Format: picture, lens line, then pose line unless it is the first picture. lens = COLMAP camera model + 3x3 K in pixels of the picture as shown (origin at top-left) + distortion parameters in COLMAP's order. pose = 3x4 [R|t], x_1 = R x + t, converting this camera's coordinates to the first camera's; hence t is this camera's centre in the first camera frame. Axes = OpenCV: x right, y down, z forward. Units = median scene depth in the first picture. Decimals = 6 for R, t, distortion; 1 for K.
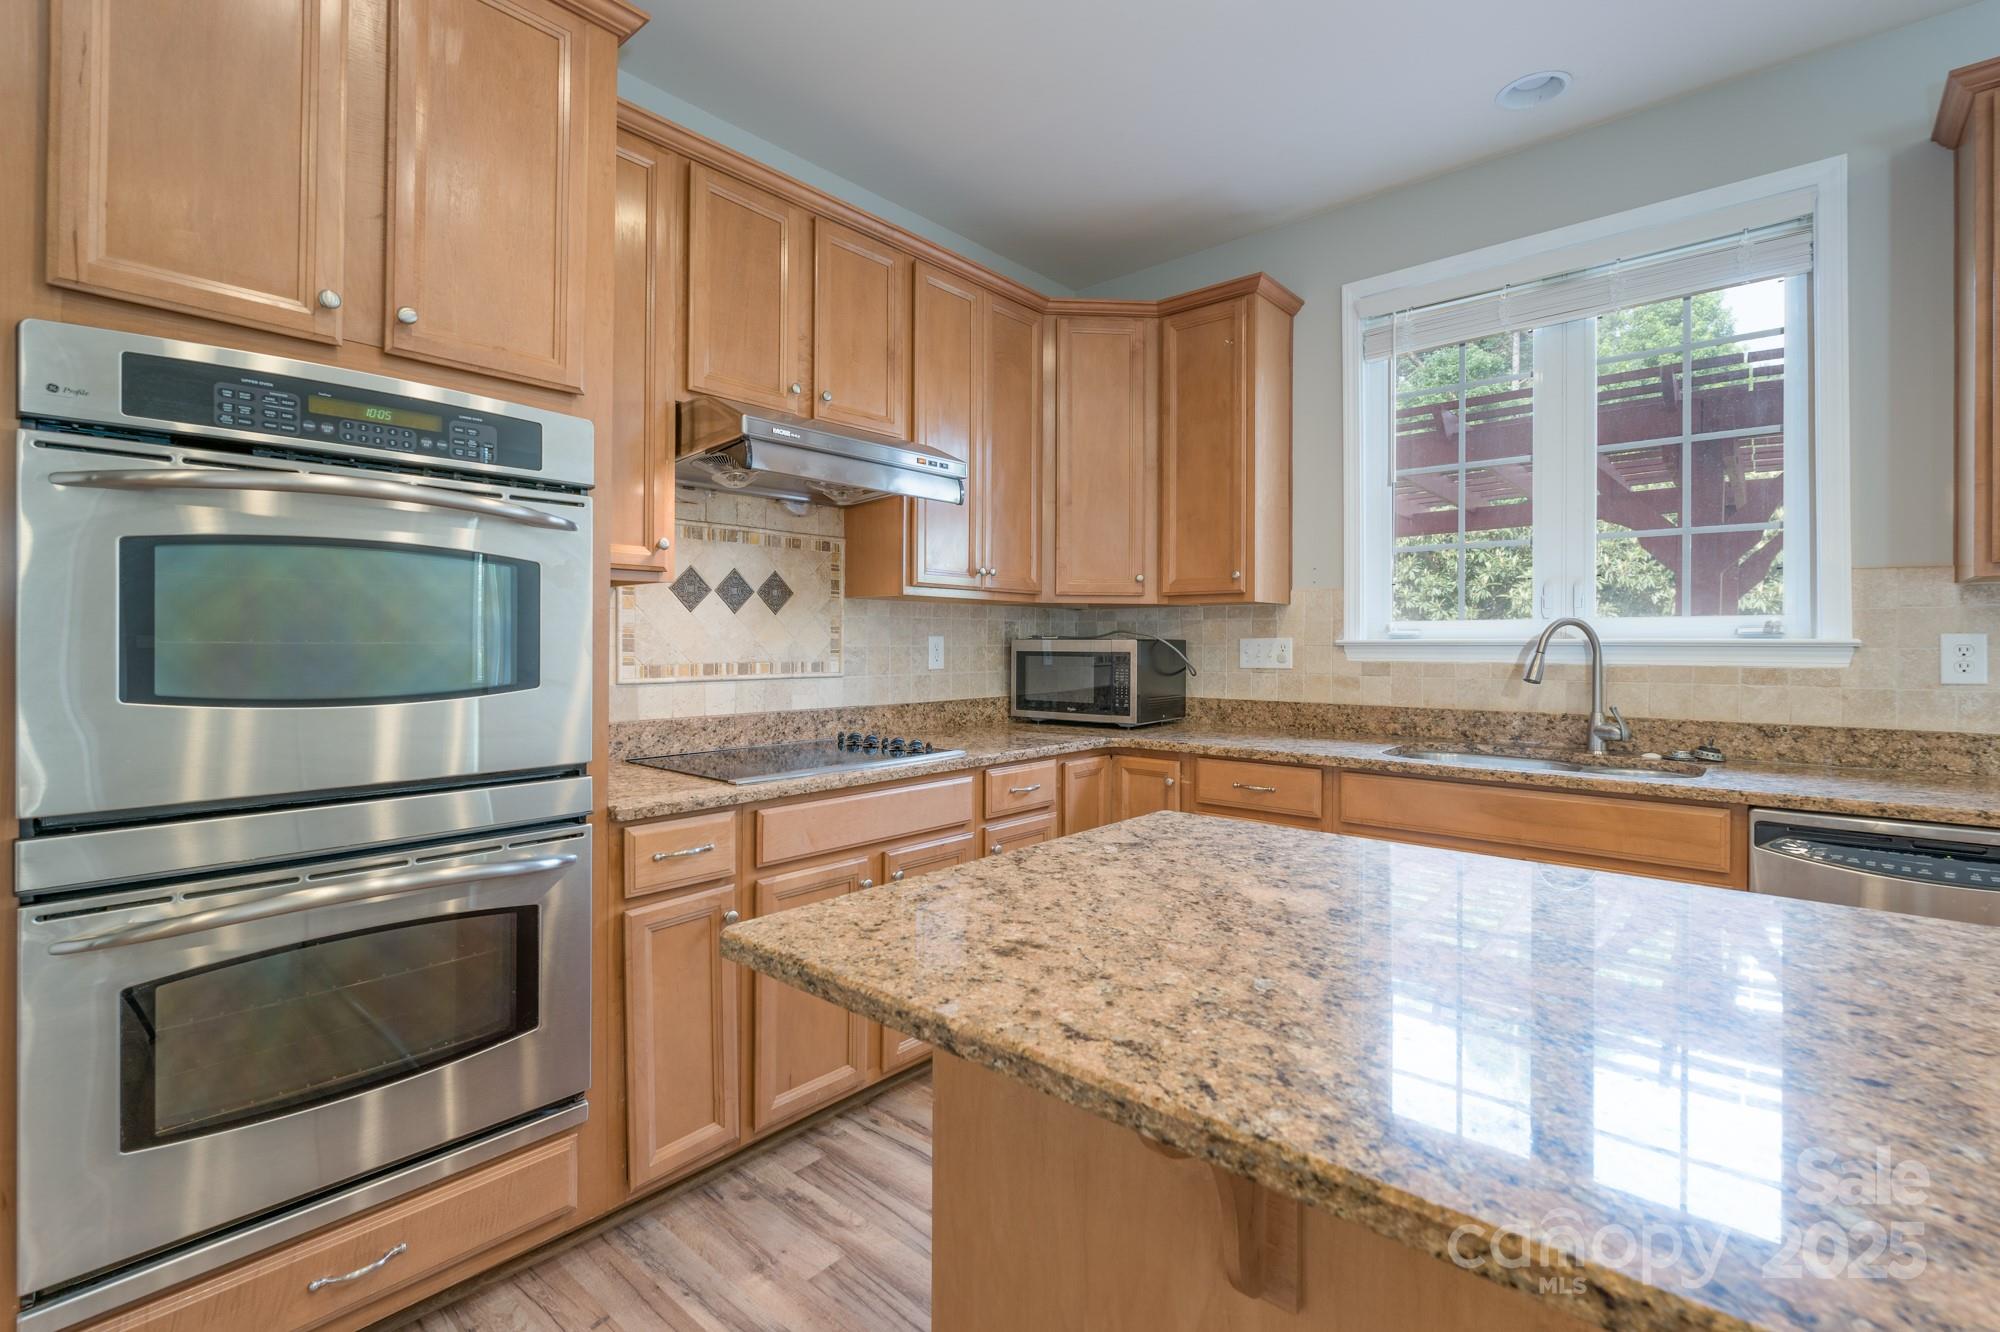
lens RADIAL K [[901.6, 0, 997.4], [0, 901.6, 647.5], [0, 0, 1]] dist [-0.005002, -0.001094]
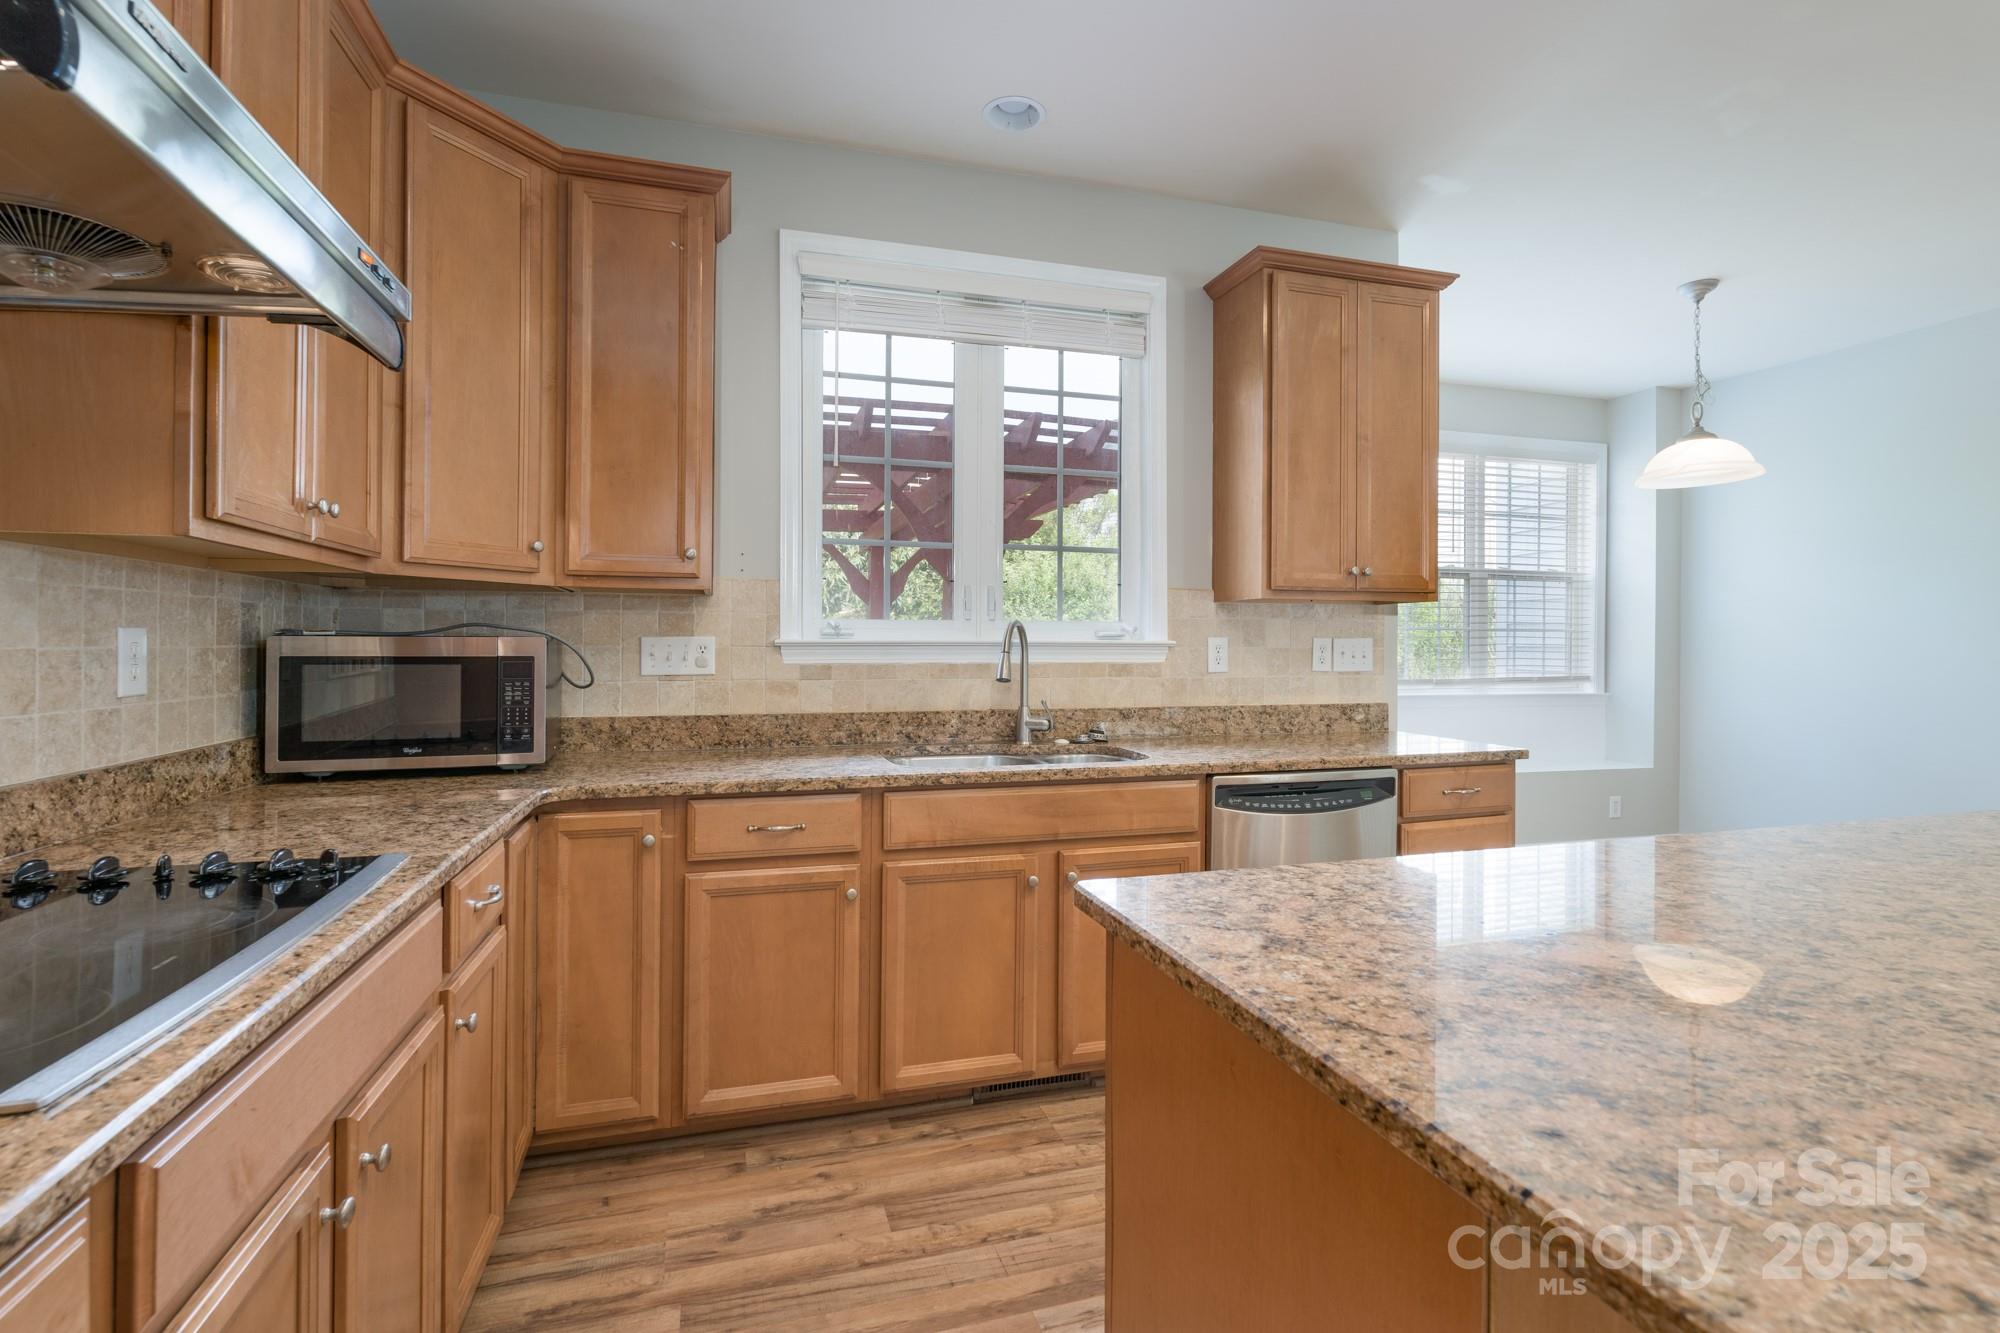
lens RADIAL K [[901.6, 0, 995.2], [0, 901.6, 649.2], [0, 0, 1]] dist [-0.005002, -0.001094]
pose [[0.537759, -0.004263, 0.843088, -0.248375], [0.002451, 0.999991, 0.003493, -0.001726], [-0.843095, 0.000188, 0.537765, 0.382374]]
